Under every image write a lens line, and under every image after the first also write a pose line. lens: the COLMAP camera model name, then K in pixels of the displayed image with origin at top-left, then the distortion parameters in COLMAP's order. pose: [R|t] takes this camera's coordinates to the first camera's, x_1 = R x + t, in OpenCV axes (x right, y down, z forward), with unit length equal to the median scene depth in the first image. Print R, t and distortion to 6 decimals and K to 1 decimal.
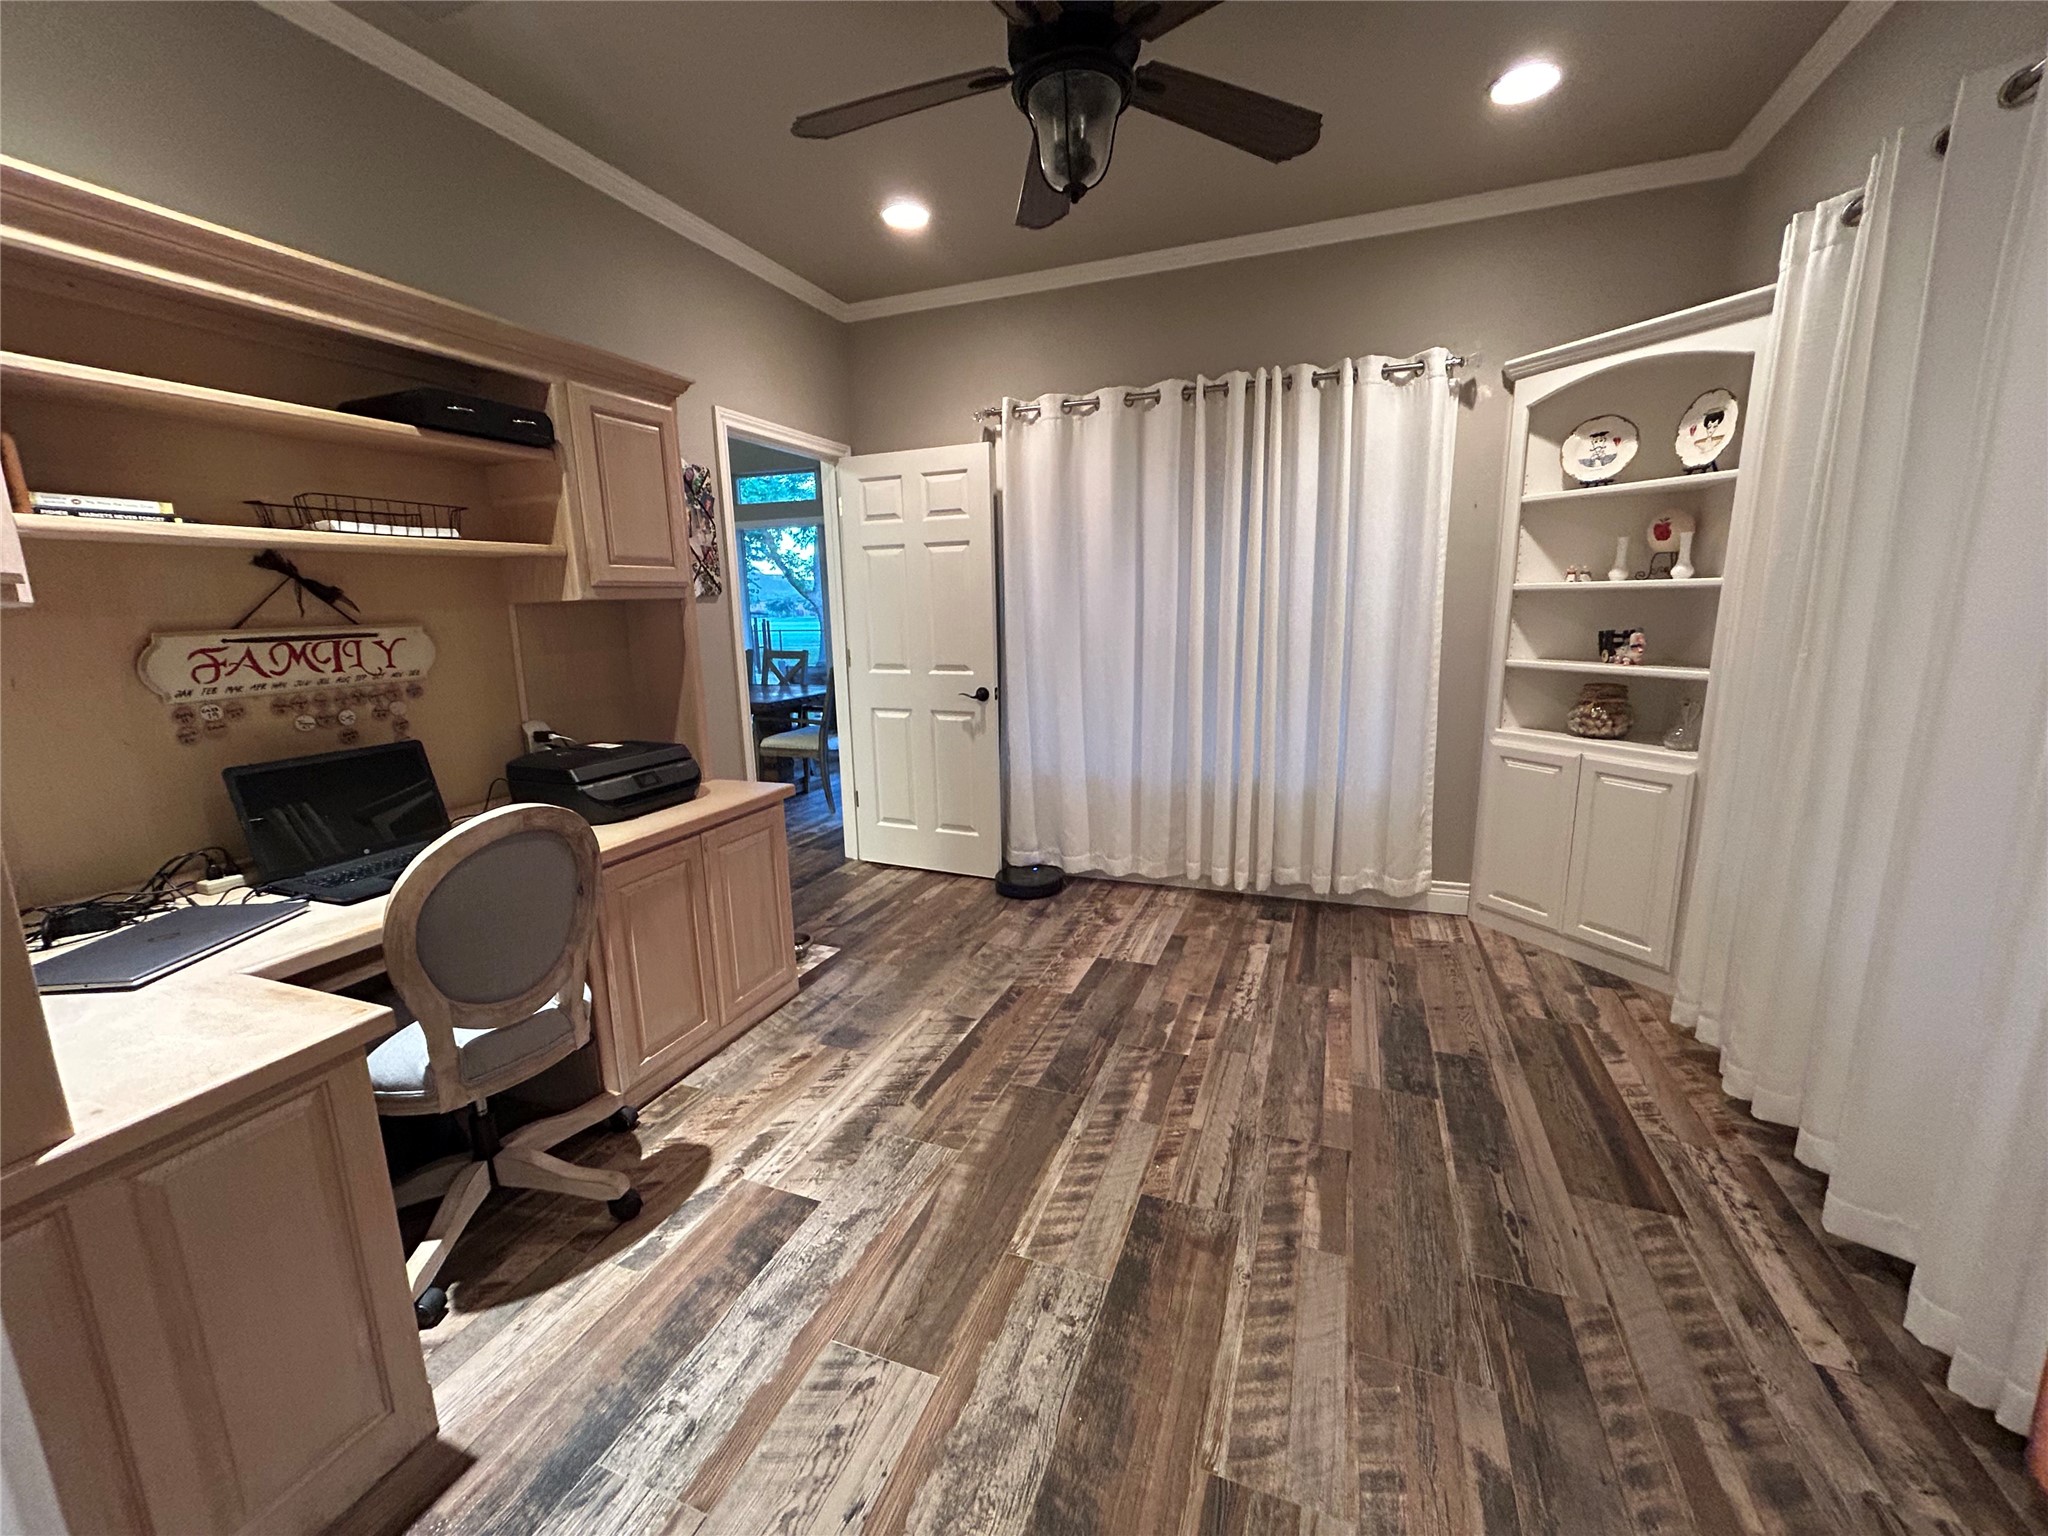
lens RADIAL K [[828.4, 0, 1025.9], [0, 828.4, 764.5], [0, 0, 1]] dist [-0.001041, 0.000007]
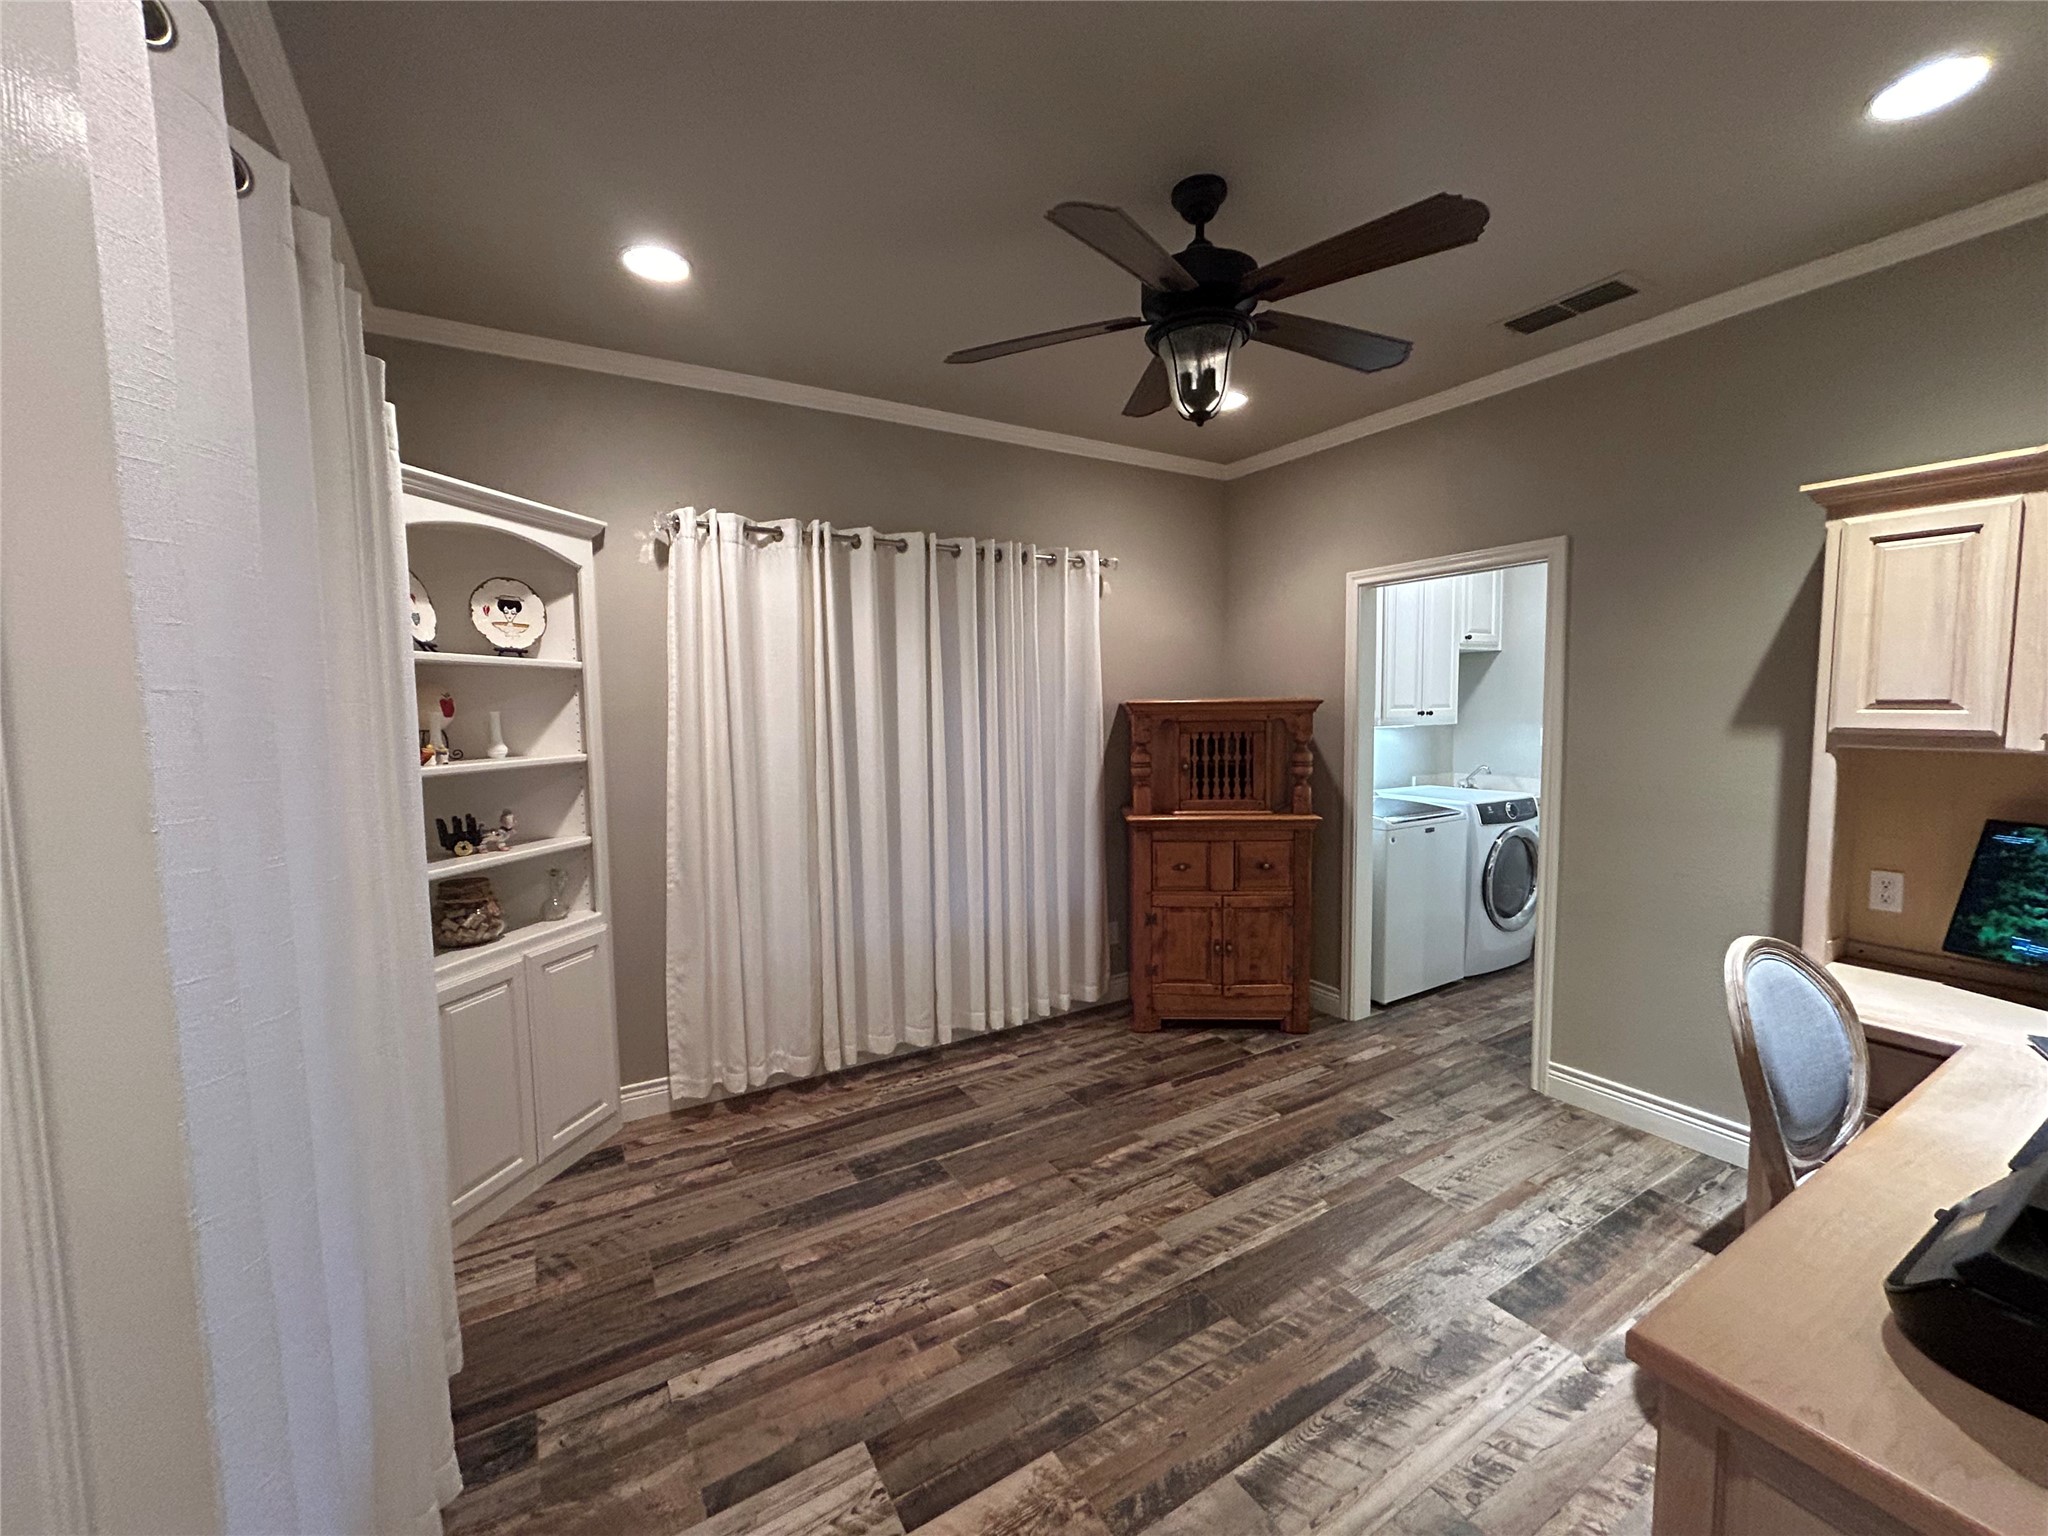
lens RADIAL K [[828.4, 0, 1023.6], [0, 828.4, 767.2], [0, 0, 1]] dist [-0.001041, 0.000007]
pose [[-0.788658, -0.014501, 0.614661, -0.370350], [0.147853, 0.965912, 0.212495, -0.418588], [-0.596789, 0.258465, -0.759630, 1.747220]]
